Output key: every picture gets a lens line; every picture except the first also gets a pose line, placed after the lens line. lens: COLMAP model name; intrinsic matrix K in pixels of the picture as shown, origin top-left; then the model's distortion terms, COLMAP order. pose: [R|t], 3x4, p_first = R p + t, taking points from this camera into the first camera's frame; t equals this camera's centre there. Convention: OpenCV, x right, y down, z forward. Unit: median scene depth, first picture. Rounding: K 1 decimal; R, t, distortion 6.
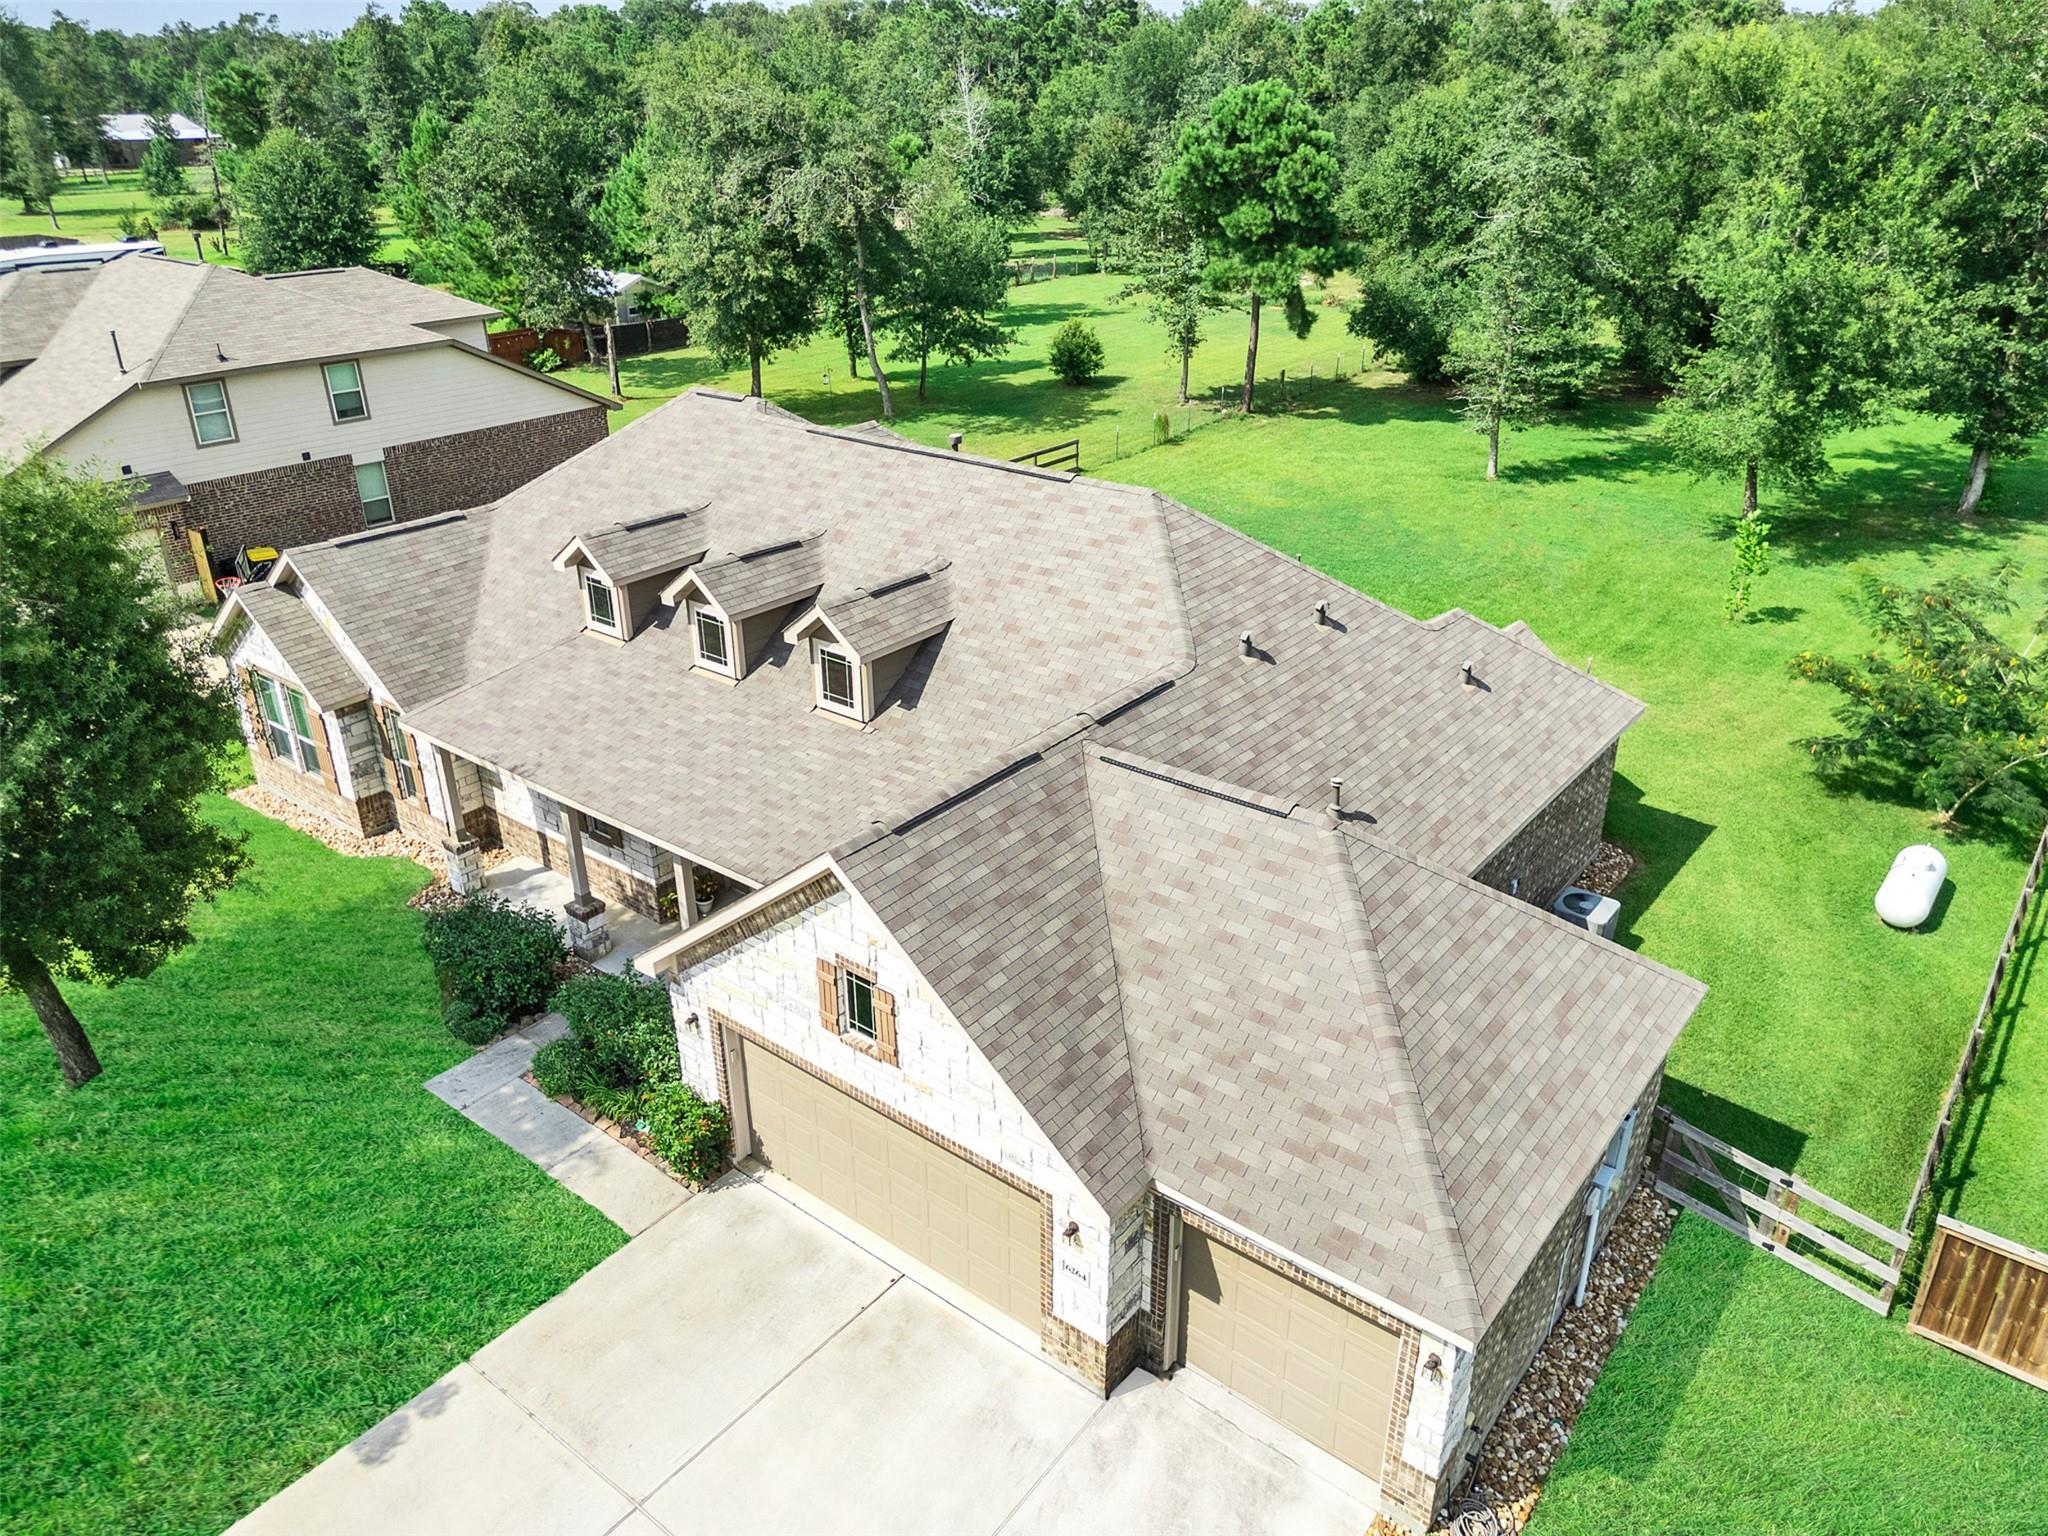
lens RADIAL K [[1444.2, 0, 1024.0], [0, 1444.2, 768.0], [0, 0, 1]] dist [0.074401, -0.084016]
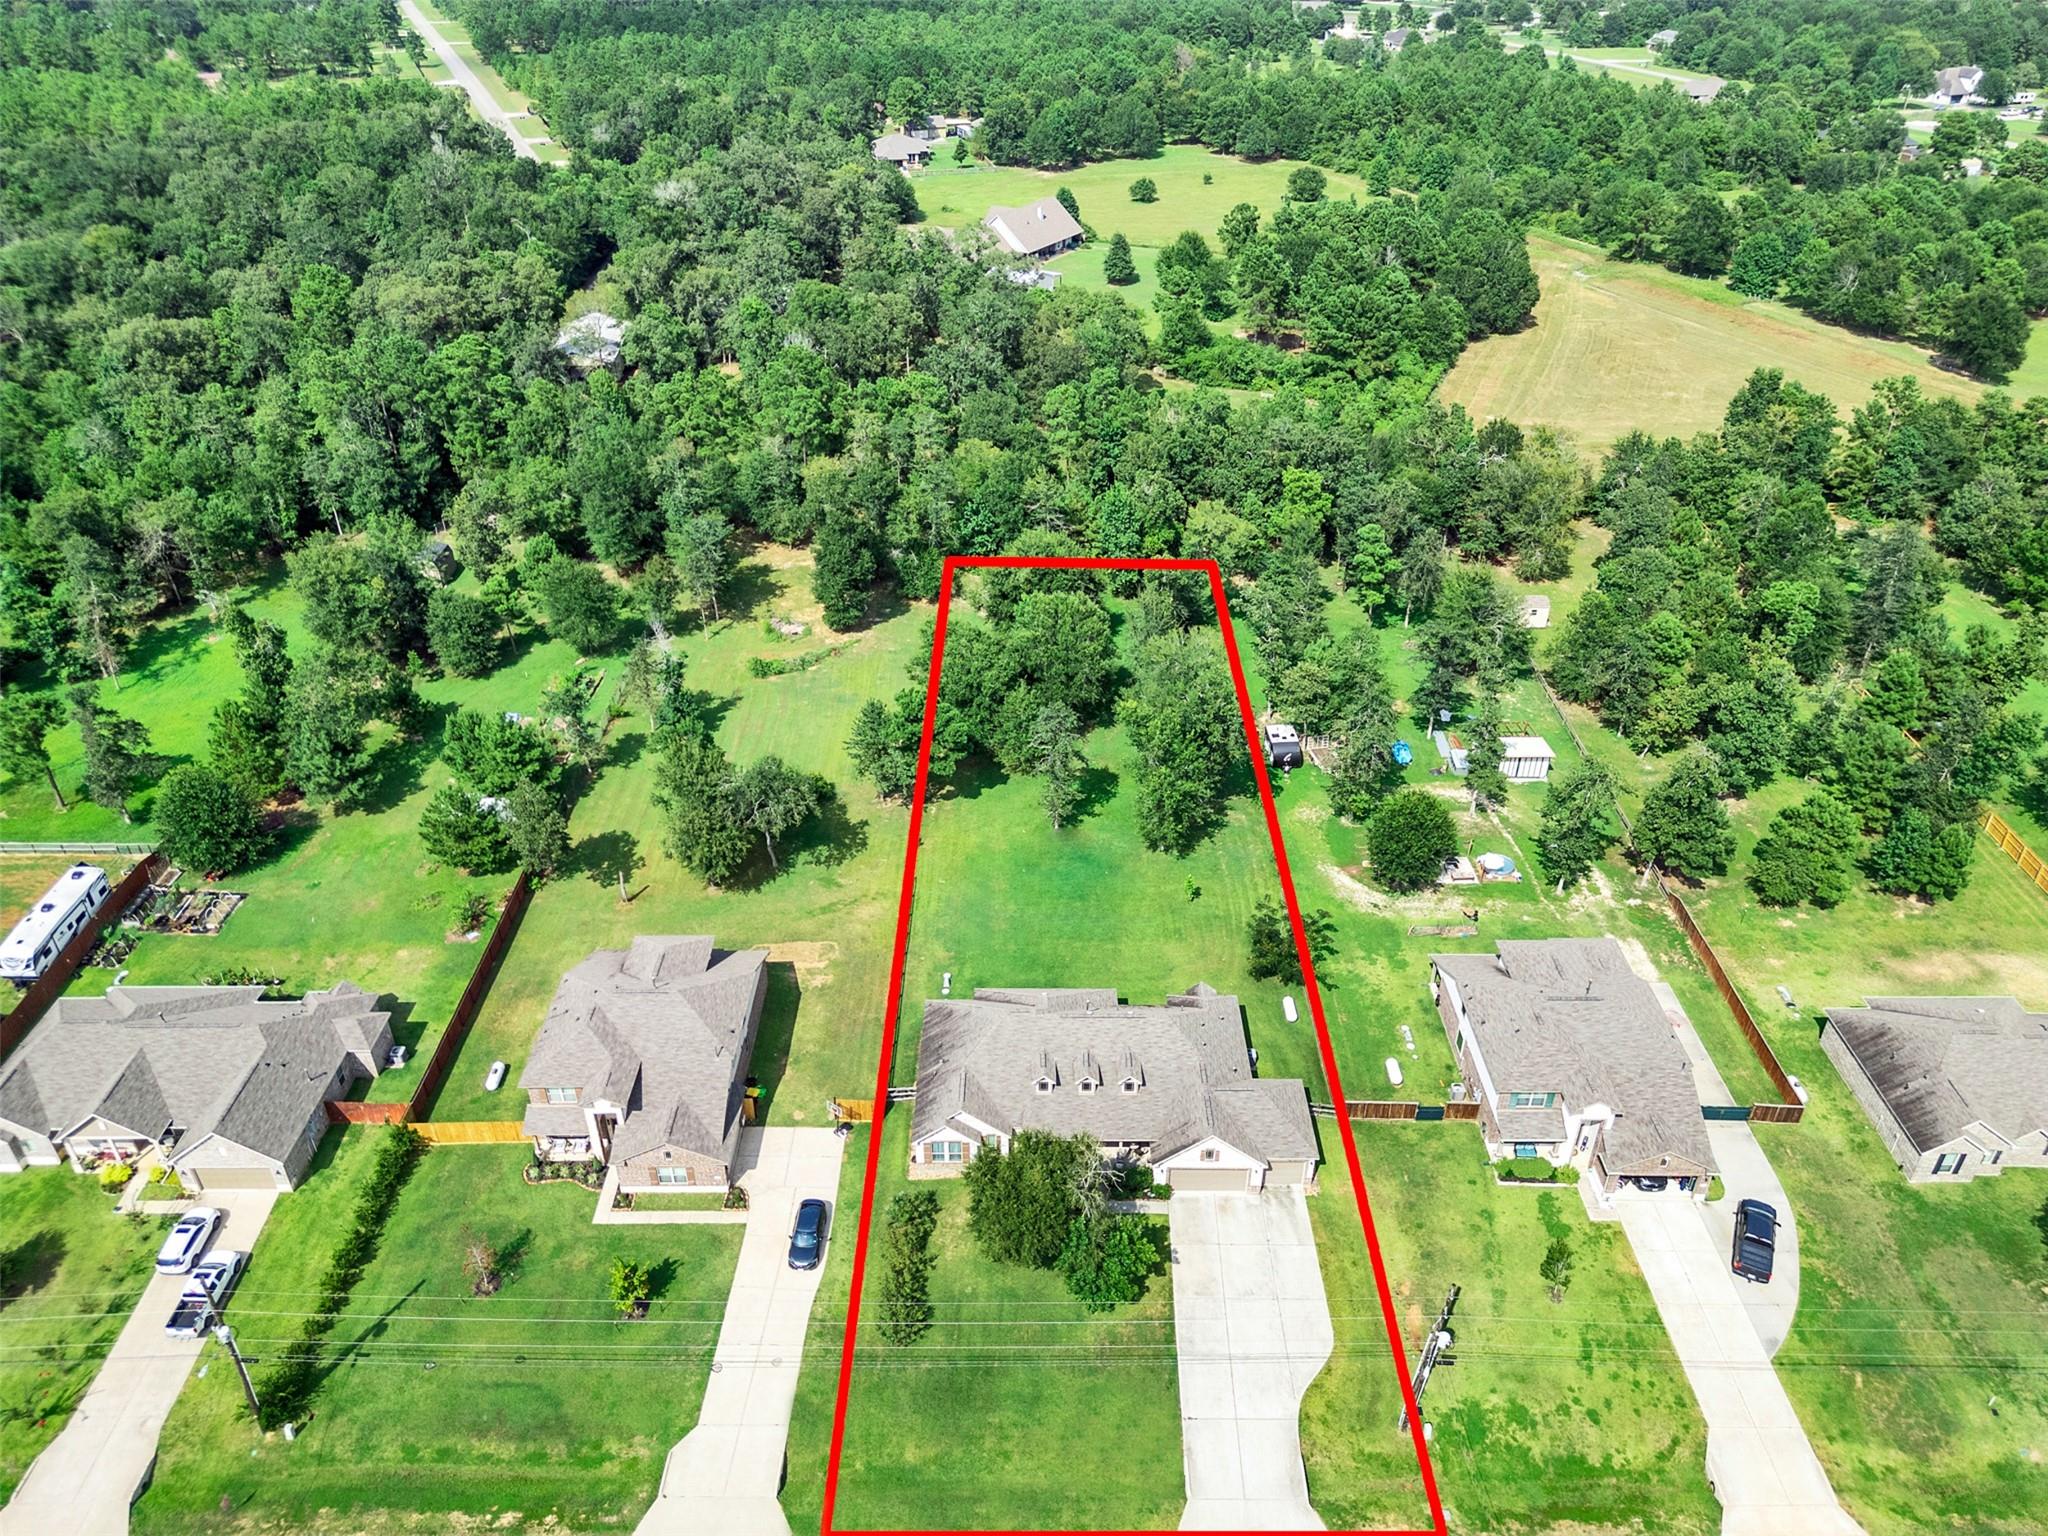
lens RADIAL K [[1444.2, 0, 1024.0], [0, 1444.2, 768.0], [0, 0, 1]] dist [0.074401, -0.084016]
pose [[0.784390, -0.333705, 0.522852, -0.957646], [0.265931, 0.942469, 0.202567, -0.793647], [-0.560369, -0.019849, 0.828005, -0.998938]]
